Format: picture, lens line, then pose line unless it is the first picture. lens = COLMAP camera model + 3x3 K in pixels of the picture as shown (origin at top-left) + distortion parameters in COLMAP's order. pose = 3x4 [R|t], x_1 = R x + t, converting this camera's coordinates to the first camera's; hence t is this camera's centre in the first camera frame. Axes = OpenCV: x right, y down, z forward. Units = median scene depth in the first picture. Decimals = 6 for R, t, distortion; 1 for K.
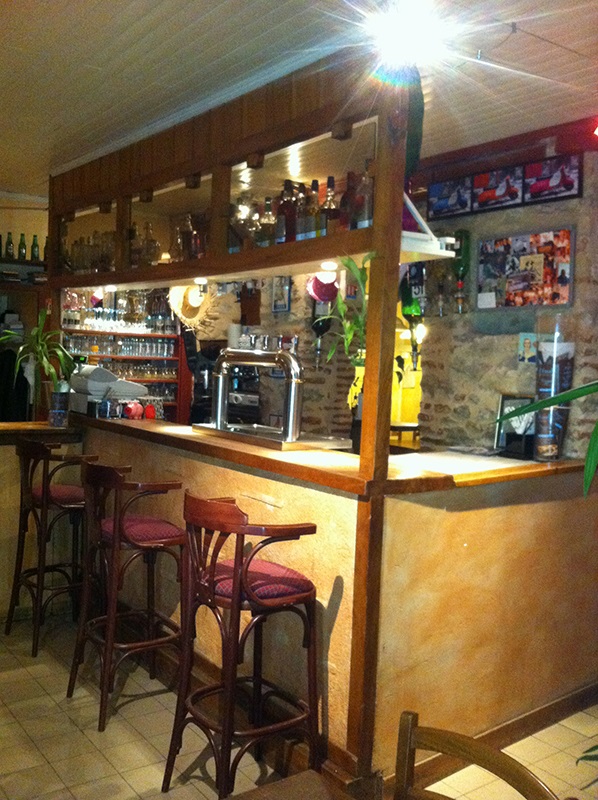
lens RADIAL K [[801.5, 0, 298.9], [0, 801.5, 399.4], [0, 0, 1]] dist [0.000659, 0.000000]
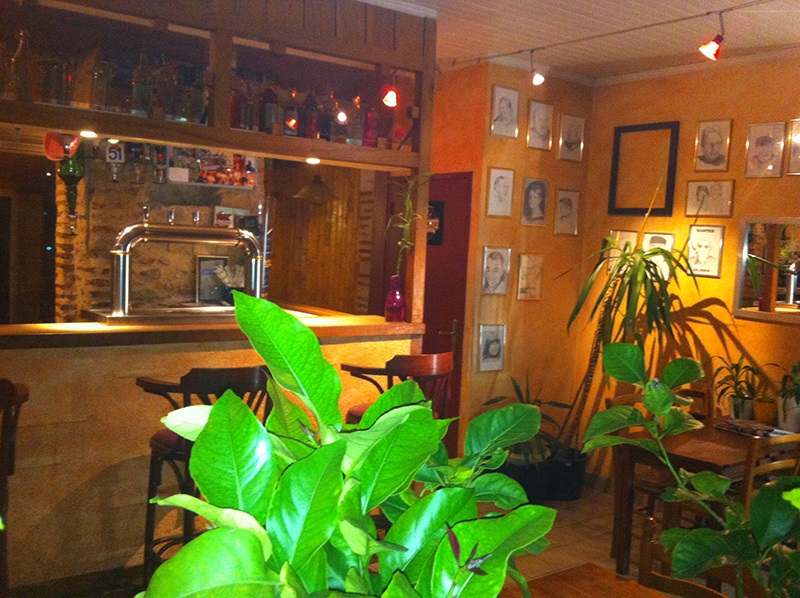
lens RADIAL K [[801.5, 0, 399.8], [0, 801.5, 300.1], [0, 0, 1]] dist [0.000659, 0.000000]
pose [[-0.043574, -0.111235, 0.992838, -0.955908], [-0.001013, 0.993787, 0.111296, -0.075769], [-0.999050, 0.003844, -0.043416, 0.759218]]
